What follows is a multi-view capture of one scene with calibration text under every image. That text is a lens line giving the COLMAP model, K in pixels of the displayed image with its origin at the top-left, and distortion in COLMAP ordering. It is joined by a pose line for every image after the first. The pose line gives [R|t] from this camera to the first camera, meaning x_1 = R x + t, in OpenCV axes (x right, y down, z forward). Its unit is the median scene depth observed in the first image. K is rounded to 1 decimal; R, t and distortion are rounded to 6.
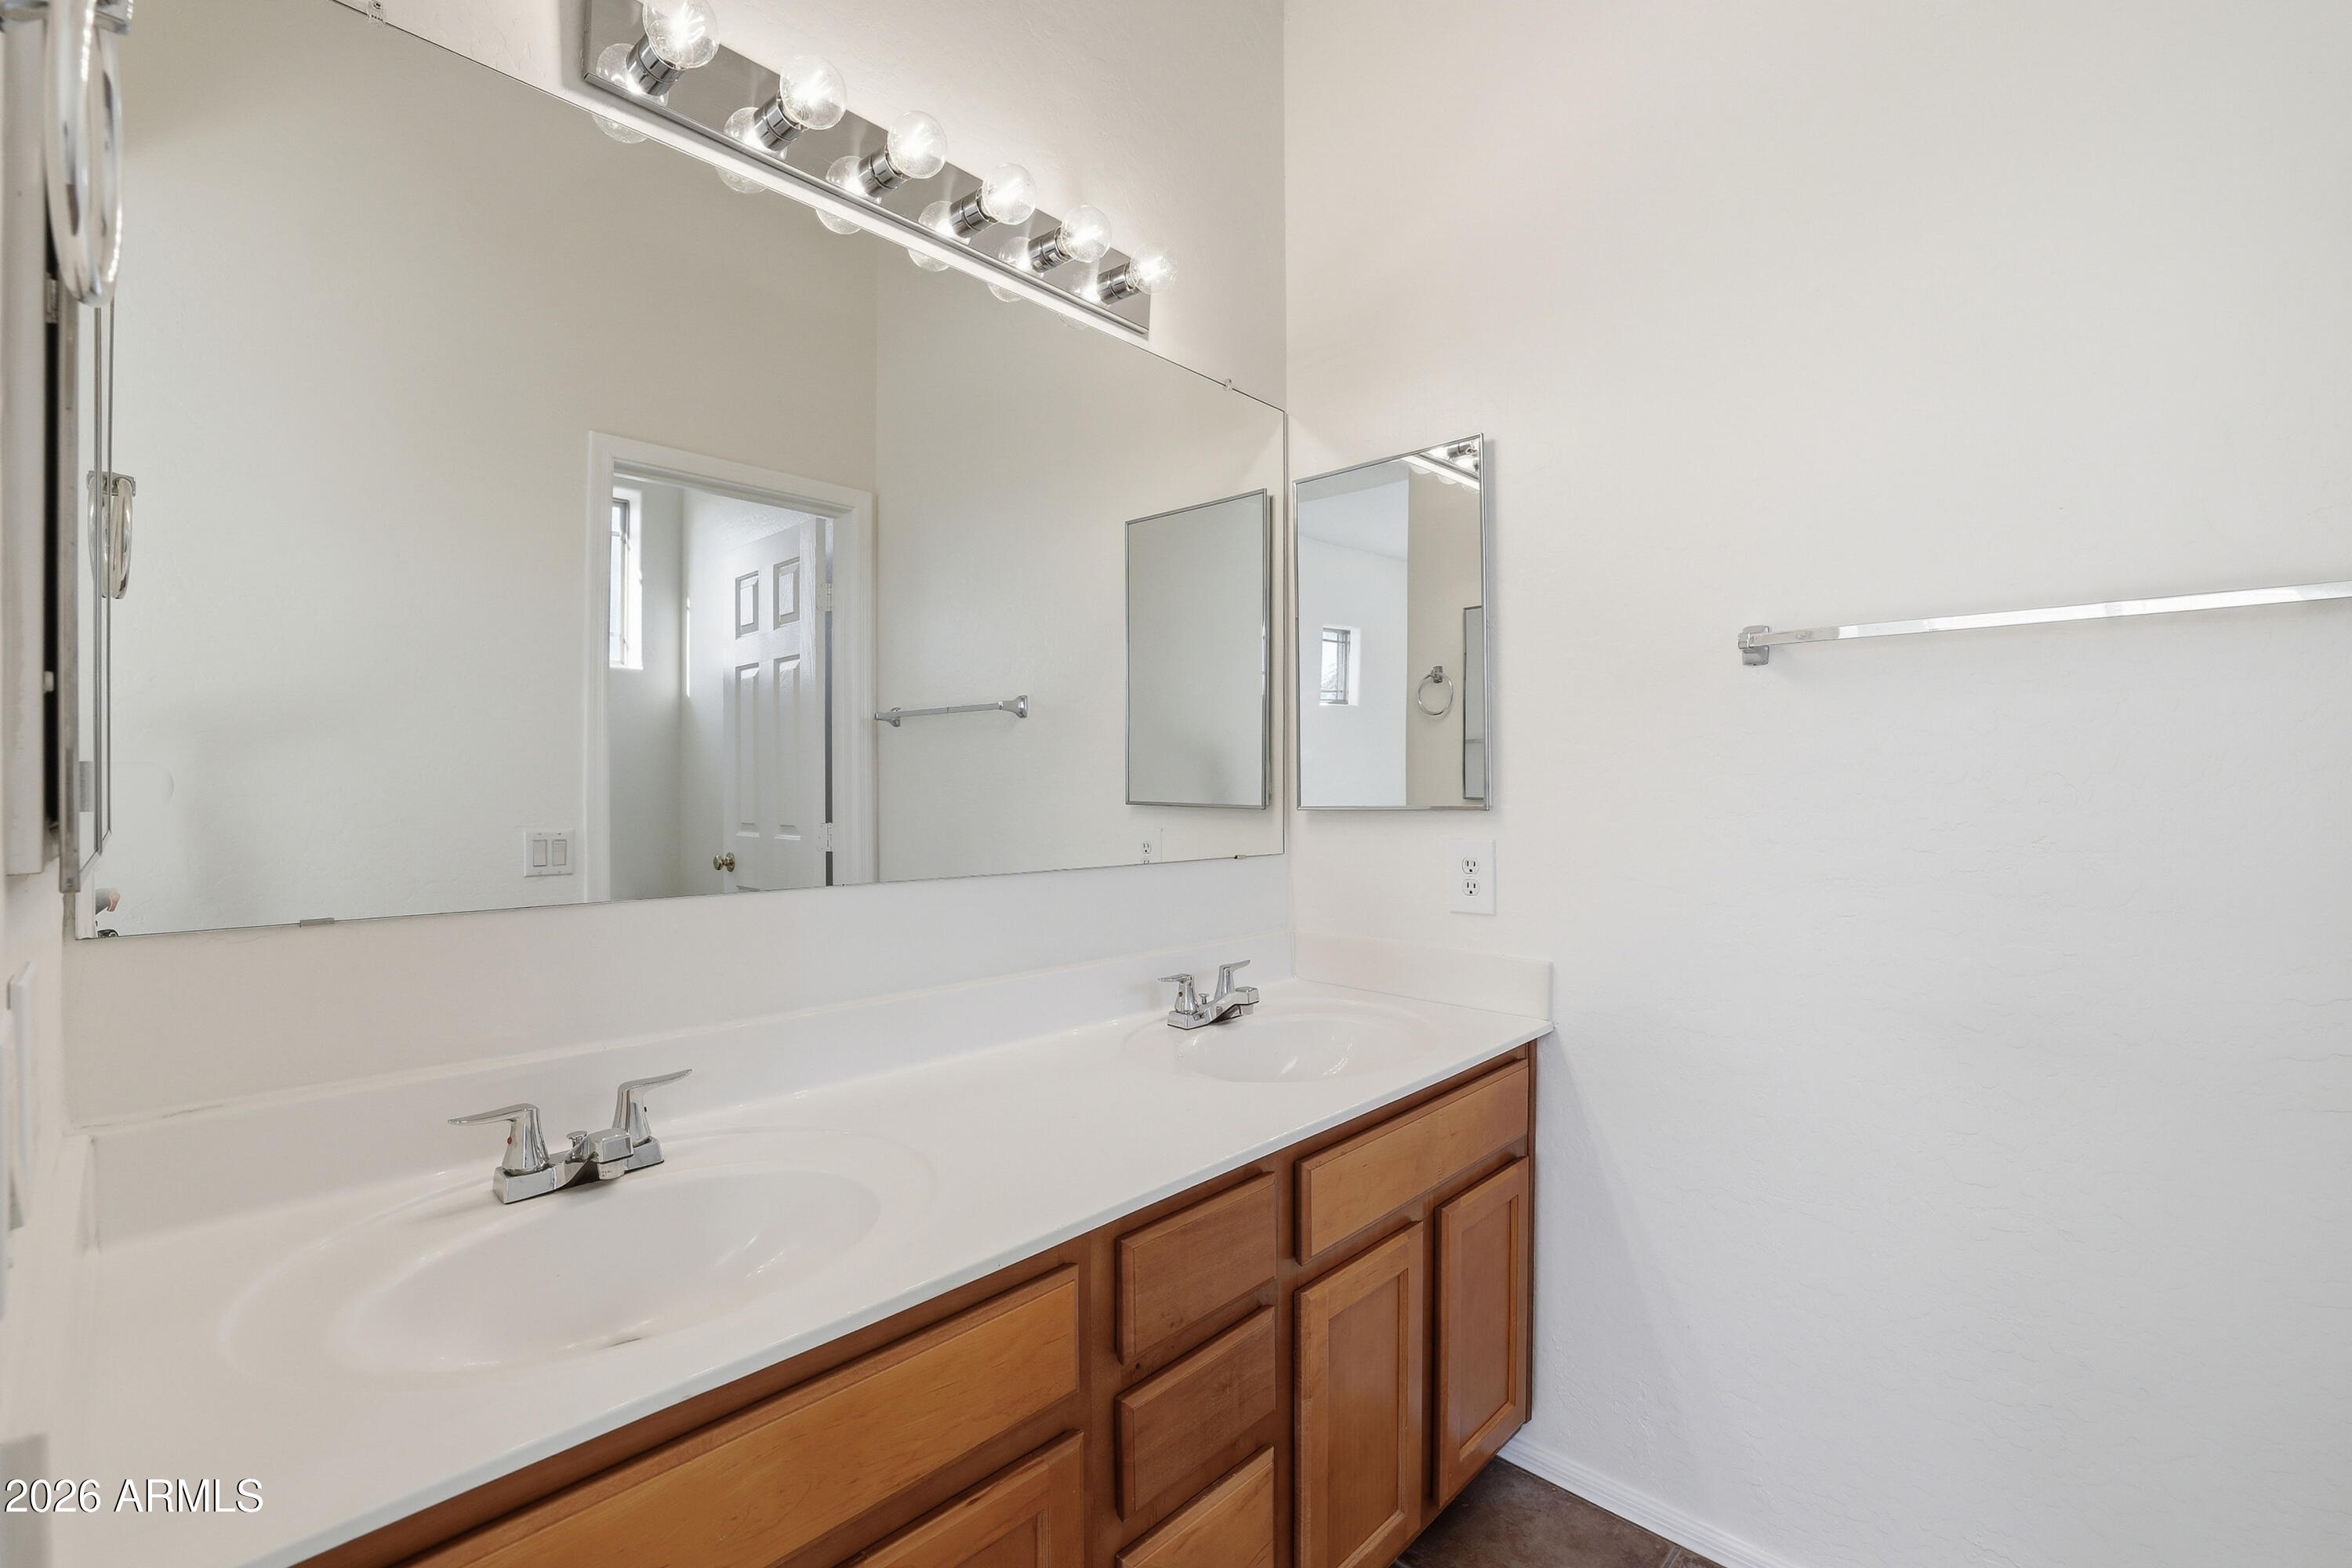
lens RADIAL K [[1019.5, 0, 1163.7], [0, 1019.5, 782.9], [0, 0, 1]] dist [-0.021980, -0.000001]
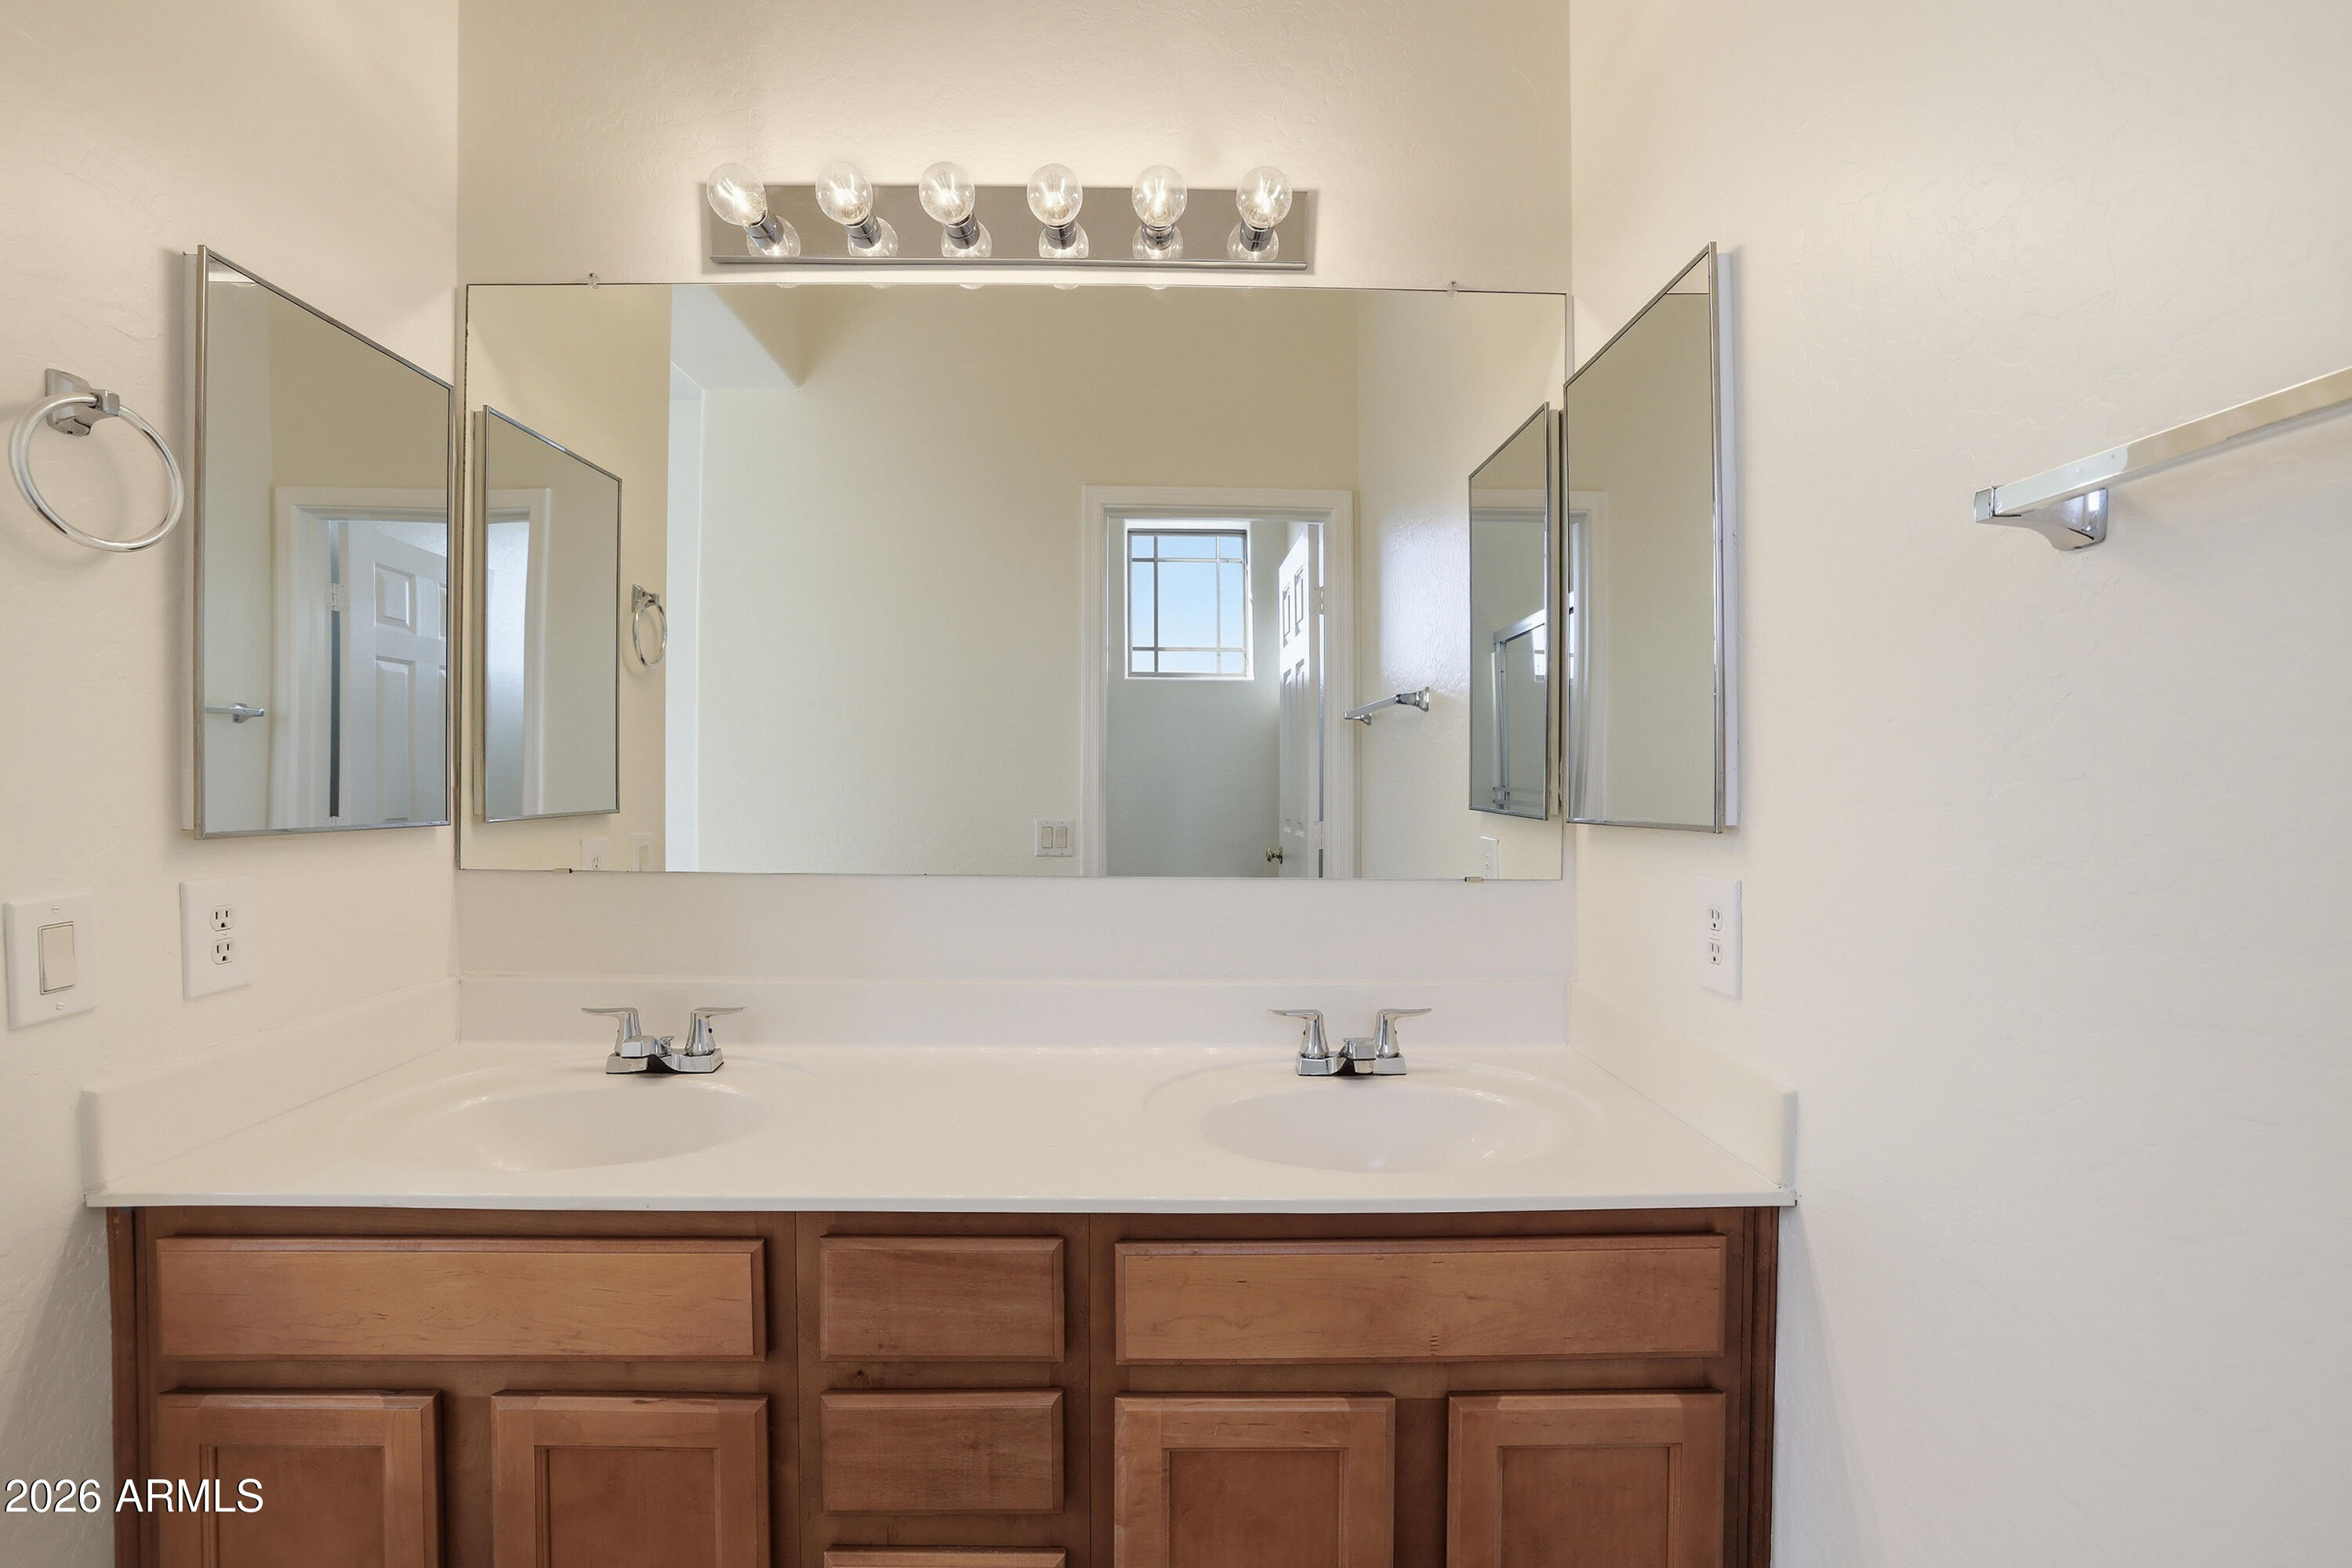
lens RADIAL K [[1023.7, 0, 1176.0], [0, 1023.7, 784.0], [0, 0, 1]] dist [-0.028097, 0.000099]
pose [[0.699377, 0.006742, -0.714721, 0.554444], [-0.004834, 0.999977, 0.004703, -0.004947], [0.714737, 0.000165, 0.699393, 0.326506]]
